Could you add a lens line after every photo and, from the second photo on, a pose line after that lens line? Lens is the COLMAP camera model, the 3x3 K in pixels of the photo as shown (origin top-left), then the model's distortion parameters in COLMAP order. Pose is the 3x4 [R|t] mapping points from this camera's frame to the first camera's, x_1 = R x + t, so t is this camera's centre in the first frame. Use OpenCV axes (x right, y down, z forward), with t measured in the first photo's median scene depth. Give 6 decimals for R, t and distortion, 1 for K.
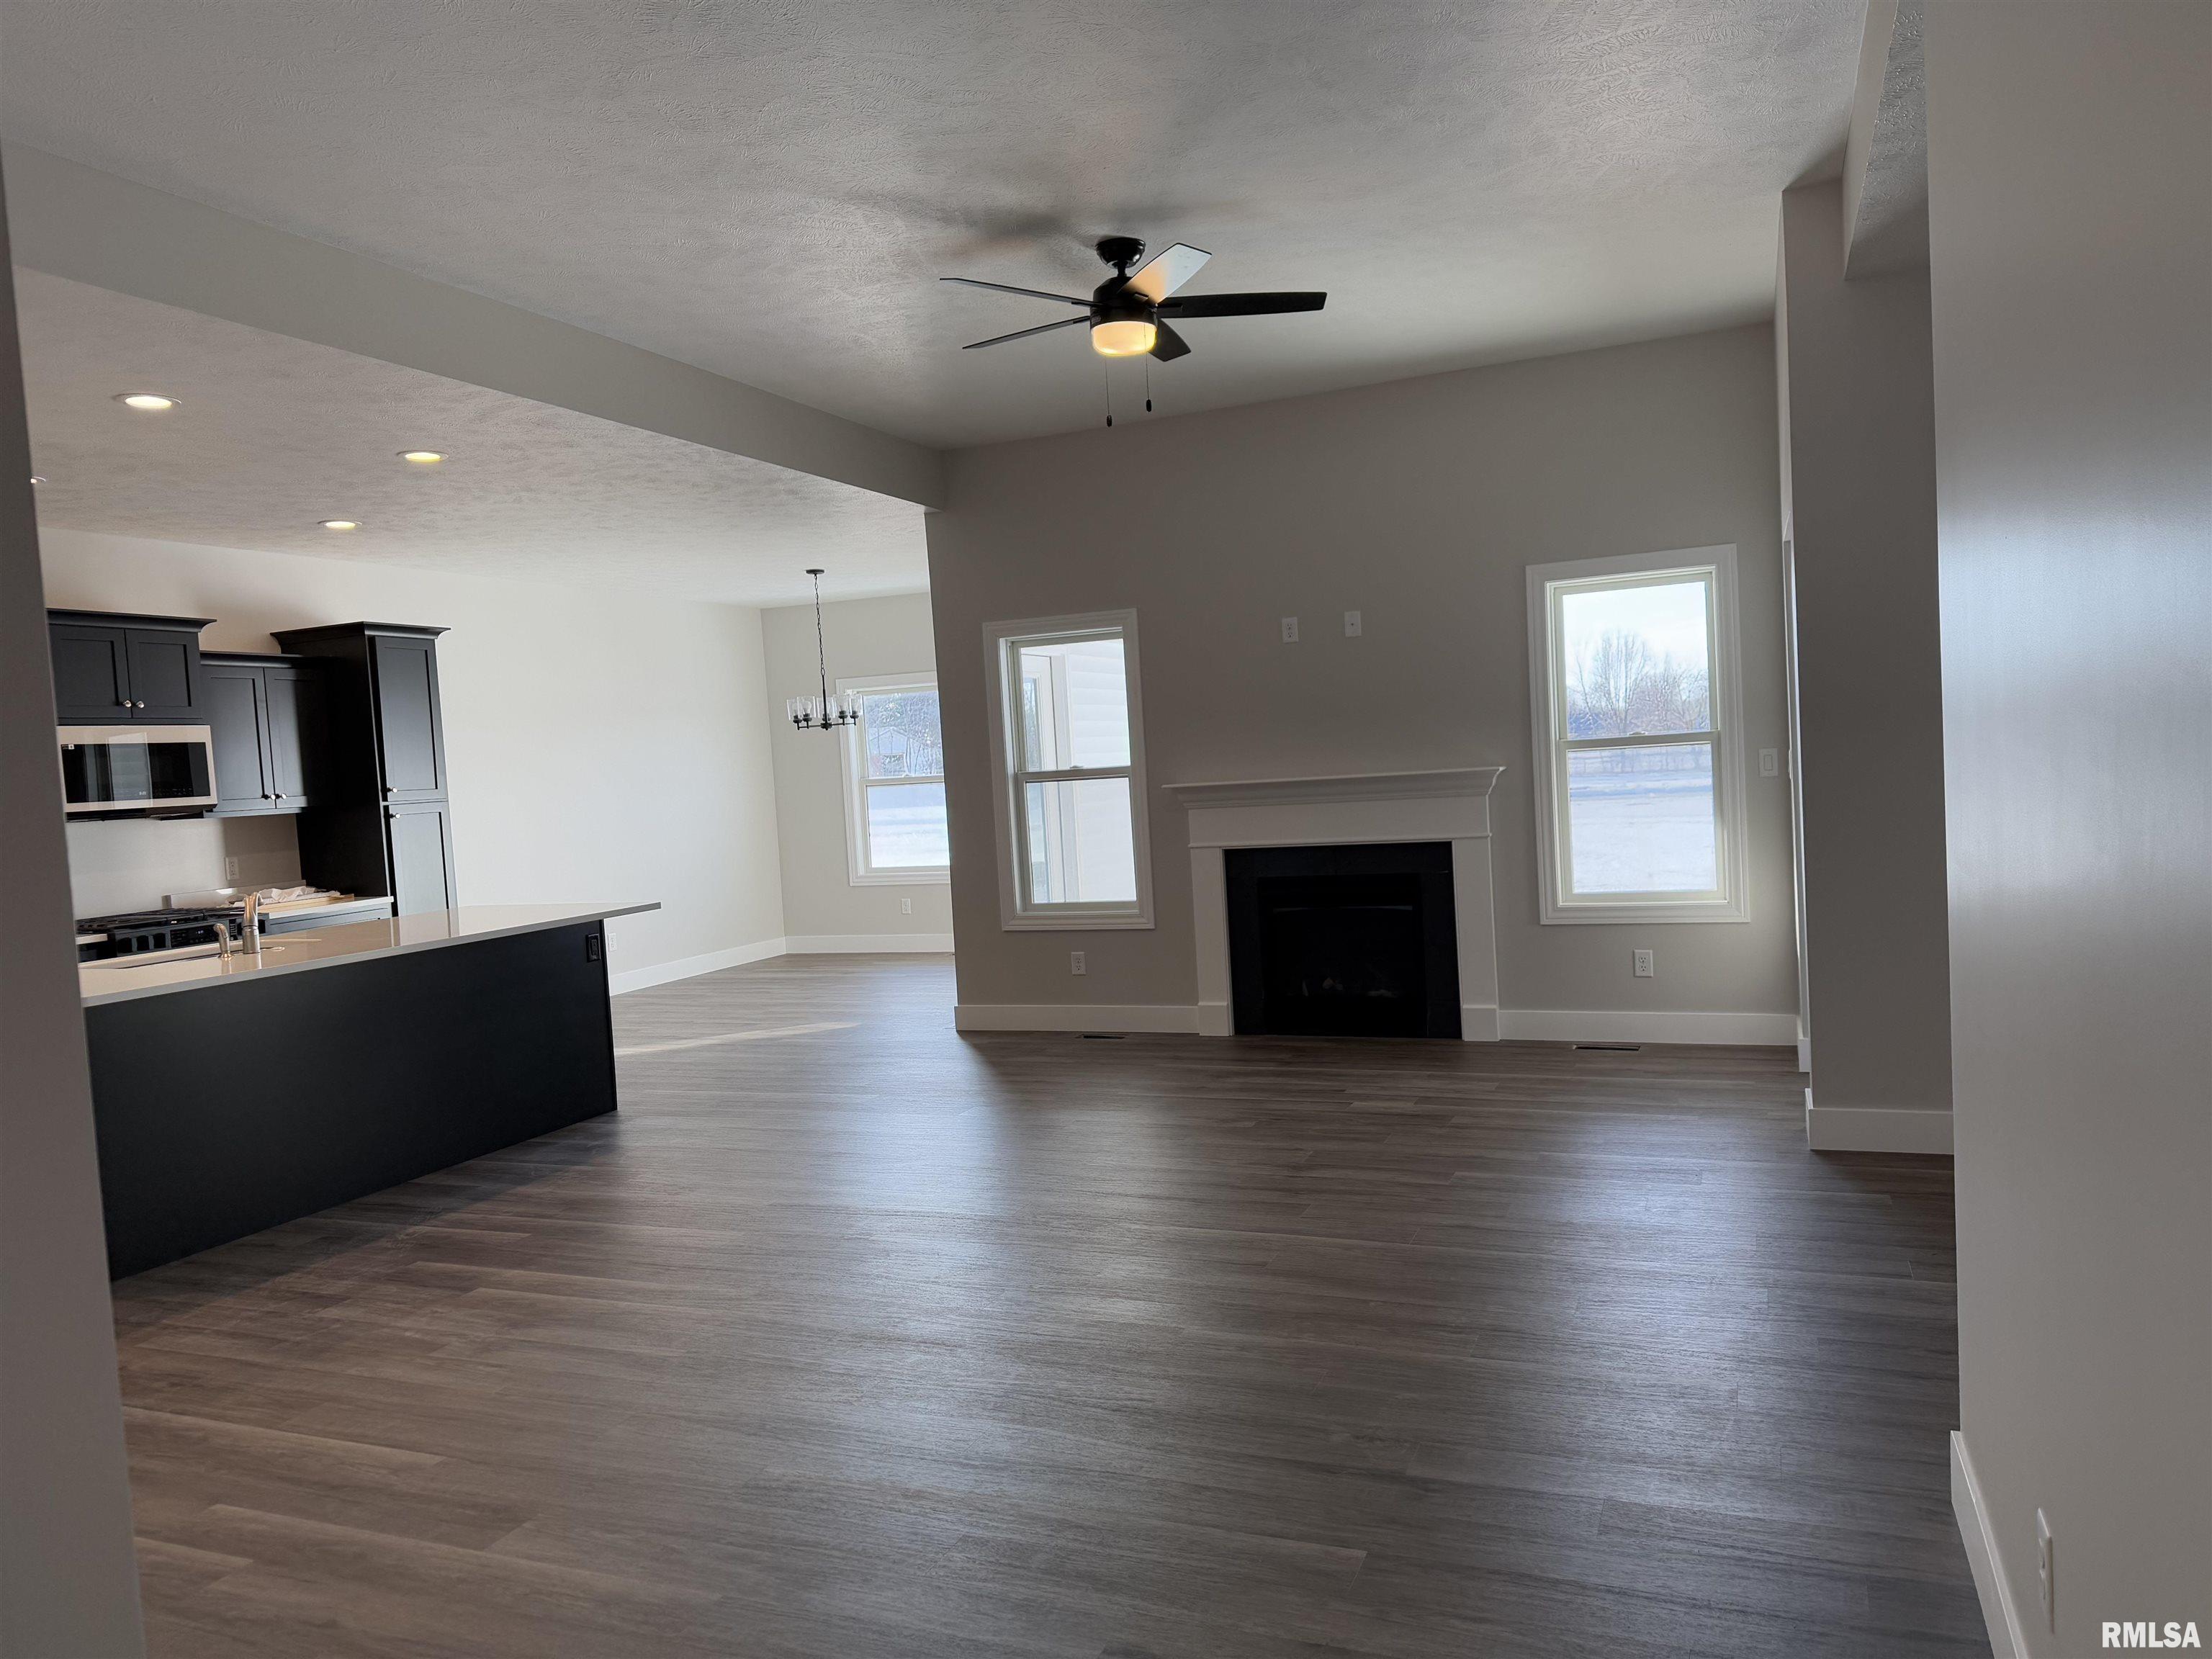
lens RADIAL K [[1533.3, 0, 1112.5], [0, 1533.3, 845.5], [0, 0, 1]] dist [0.144849, -0.274844]
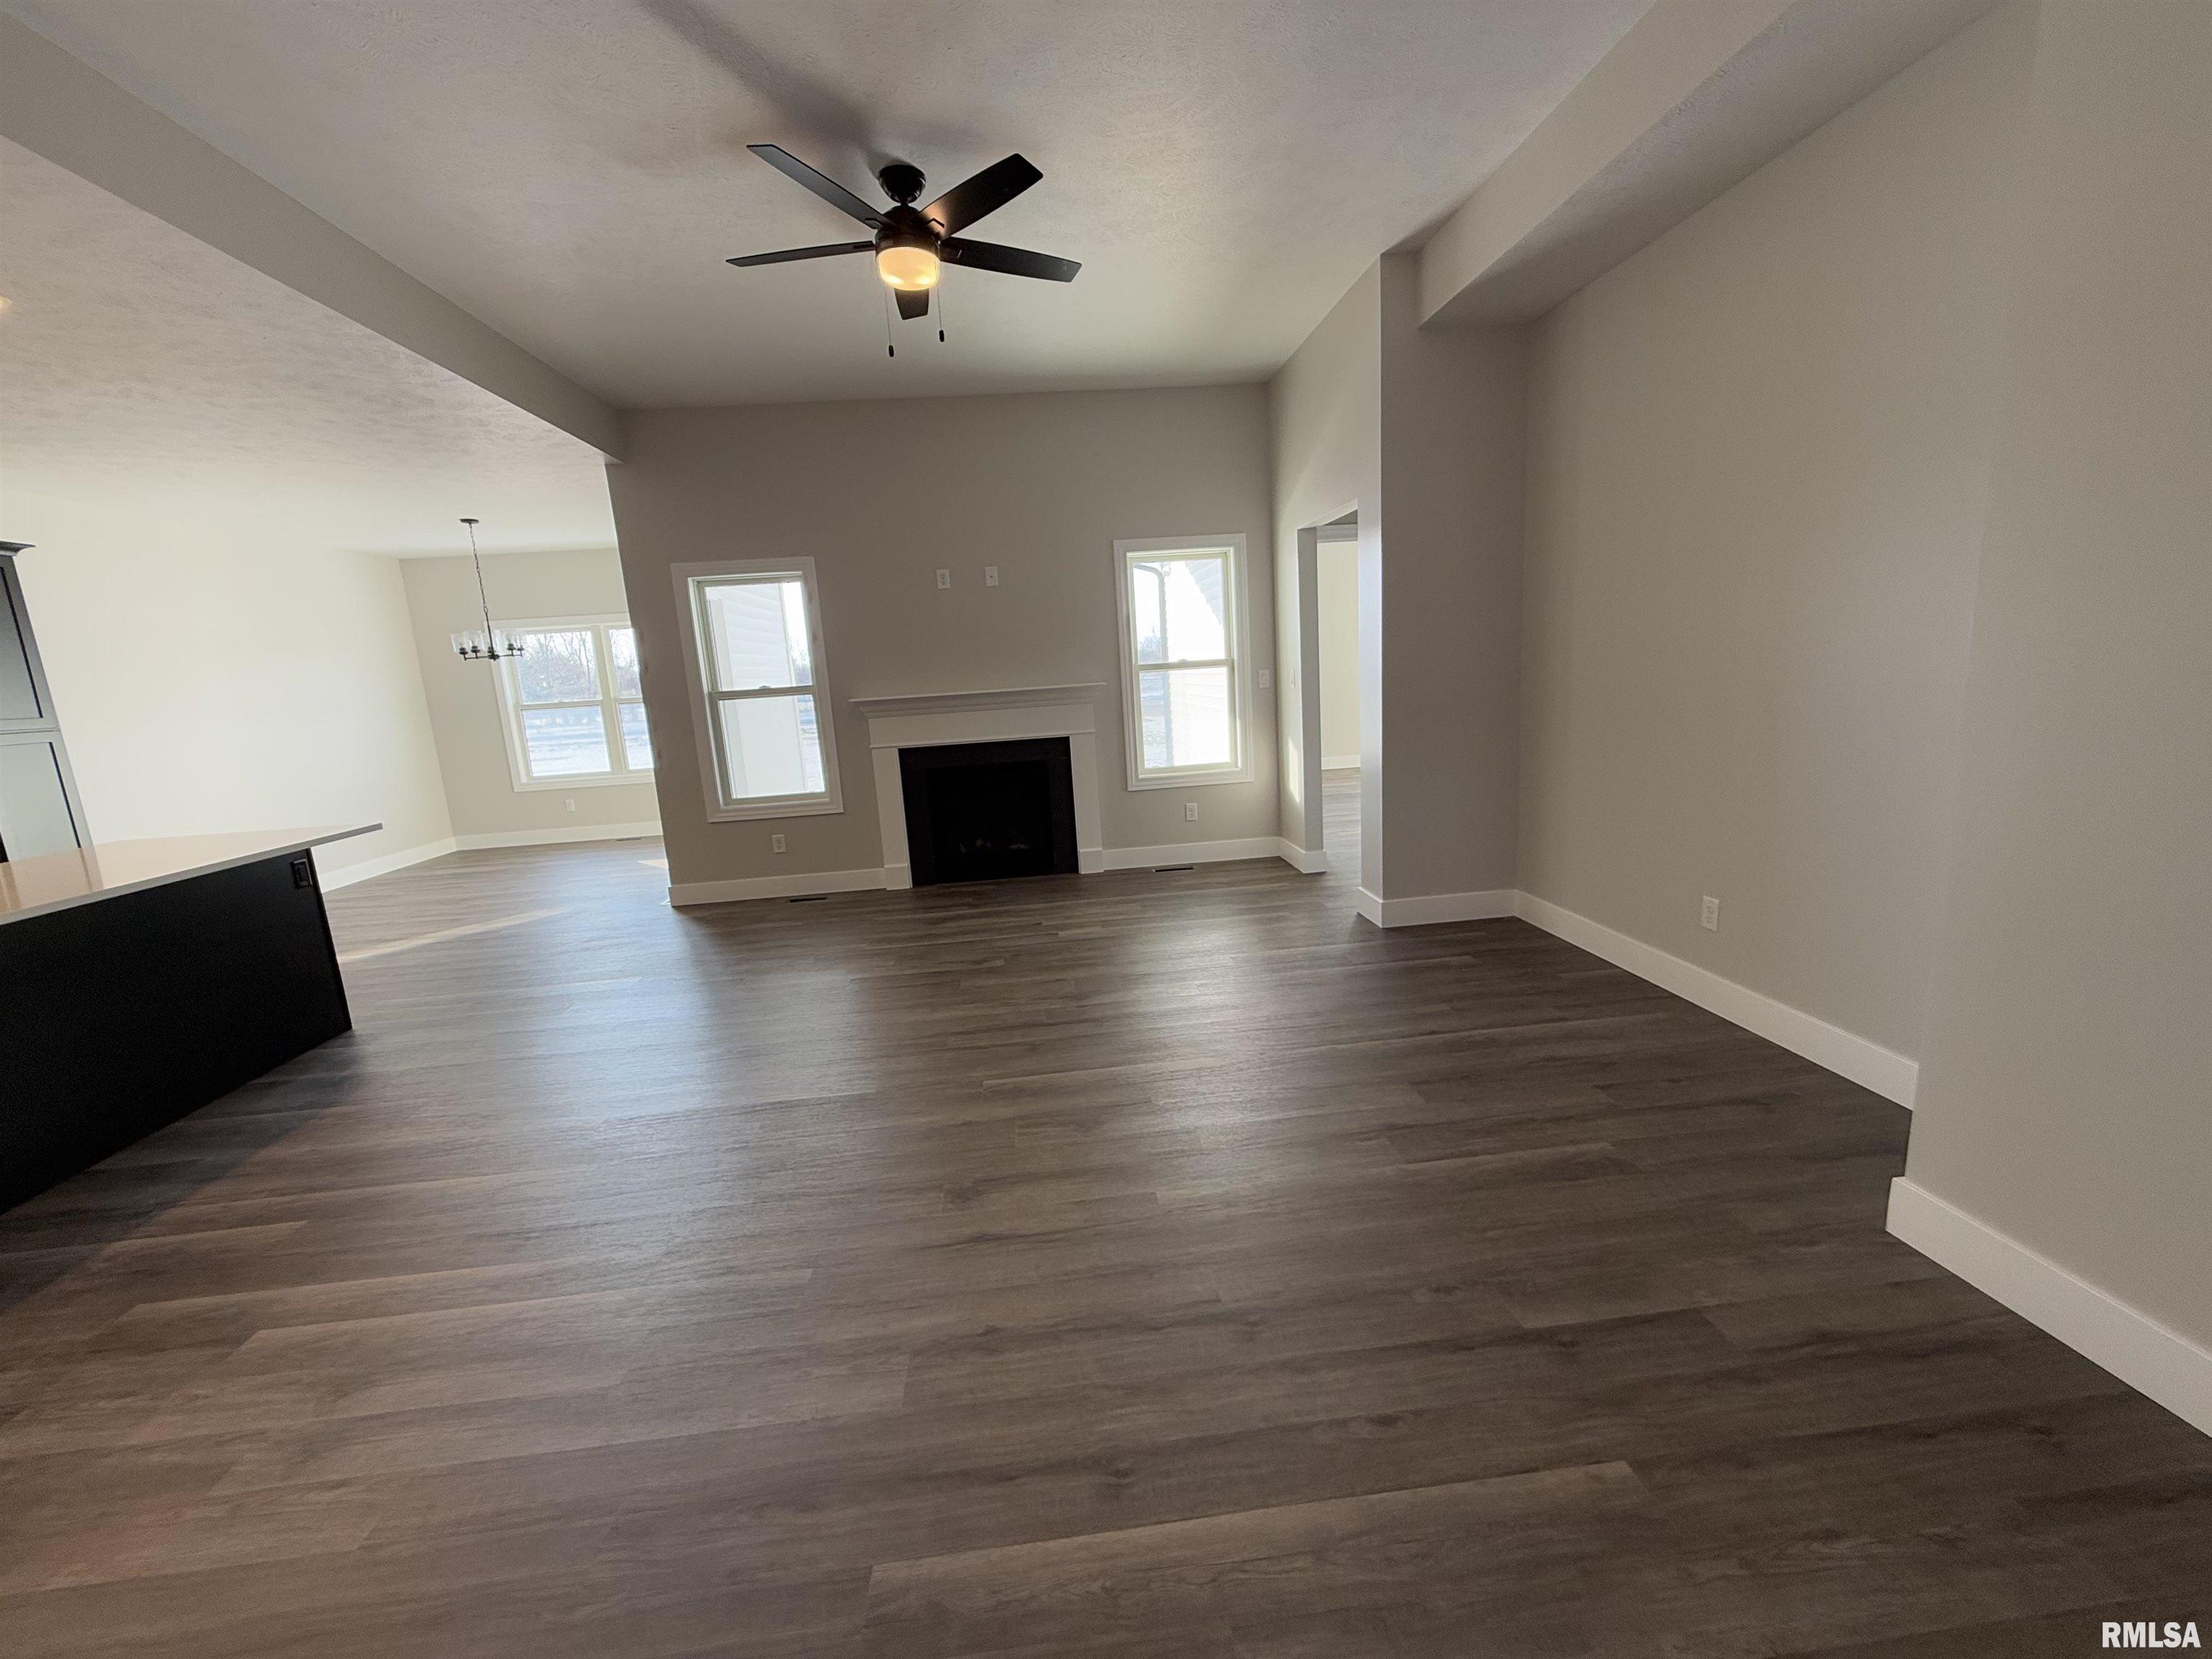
lens RADIAL K [[881.3, 0, 1099.6], [0, 881.3, 829.0], [0, 0, 1]] dist [-0.001449, 0.000311]
pose [[0.887829, -0.080468, 0.453084, -0.120725], [0.036650, 0.993830, 0.104687, -0.001567], [-0.458712, -0.076338, 0.885300, 0.248081]]
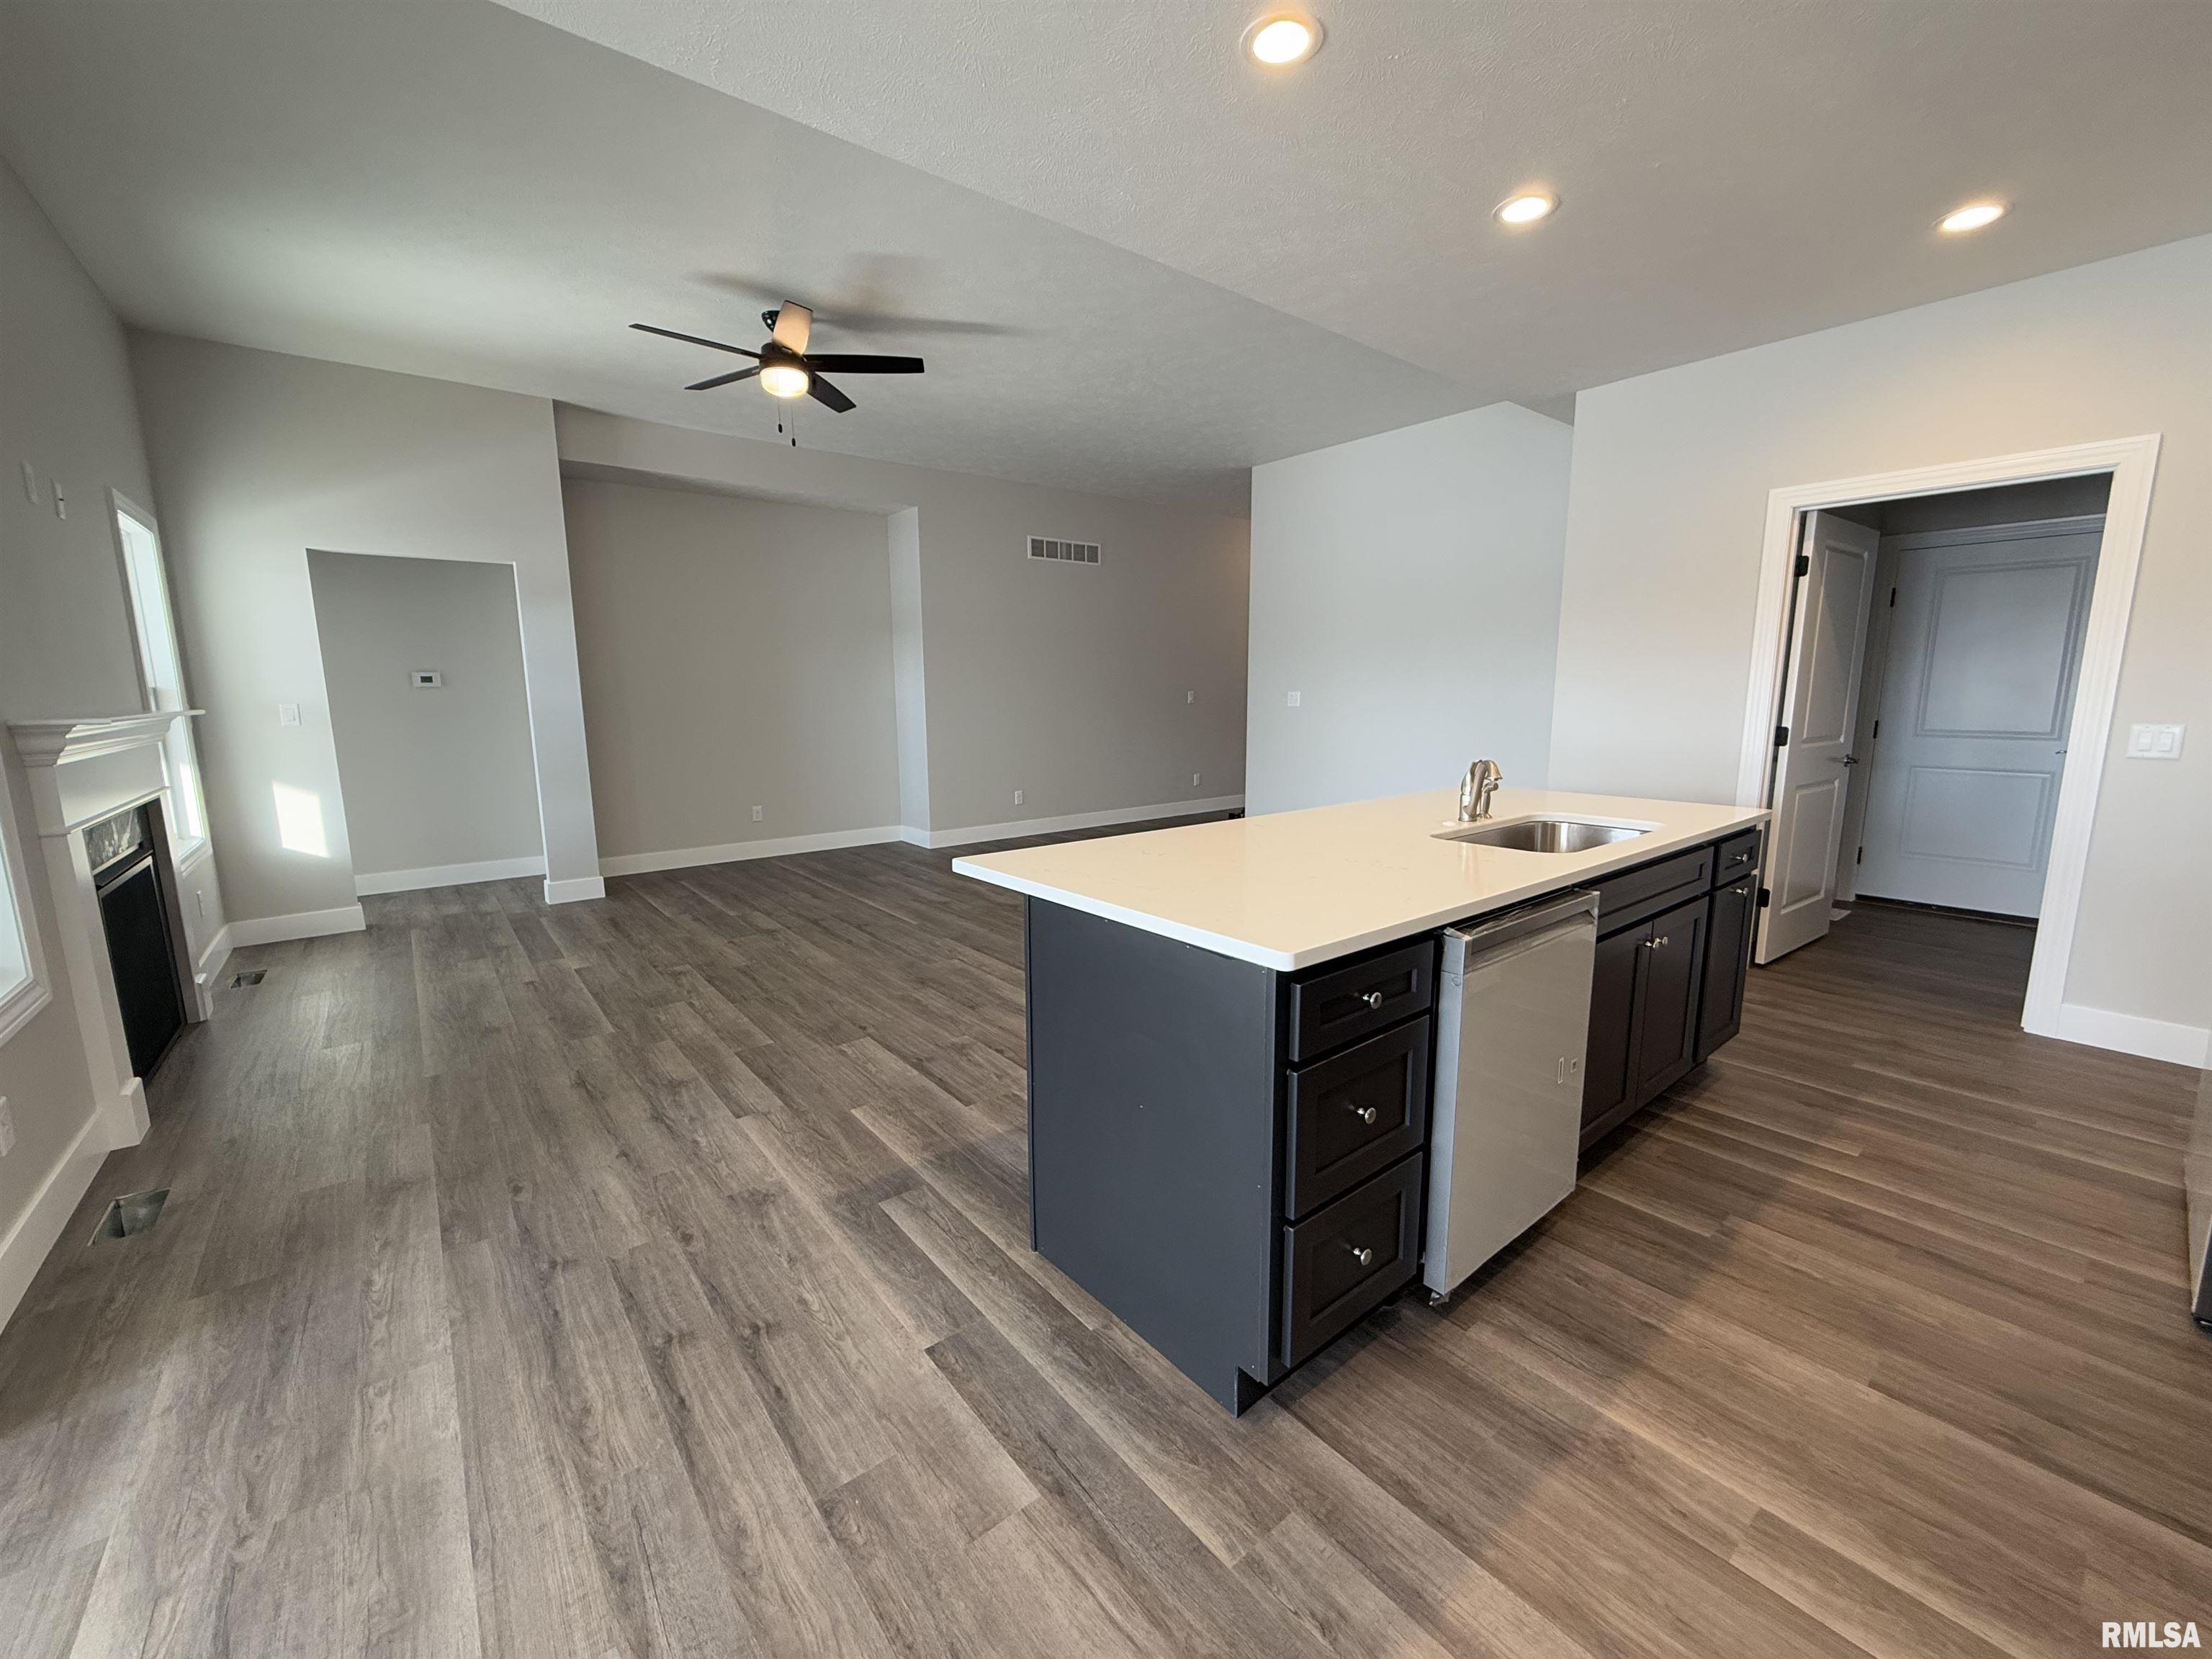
lens RADIAL K [[881.3, 0, 1099.6], [0, 881.3, 829.0], [0, 0, 1]] dist [-0.001449, 0.000311]
pose [[-0.874373, -0.010589, 0.485138, -0.435579], [0.086597, 0.980308, 0.177473, -0.025099], [-0.477464, 0.197189, -0.856238, 1.092213]]
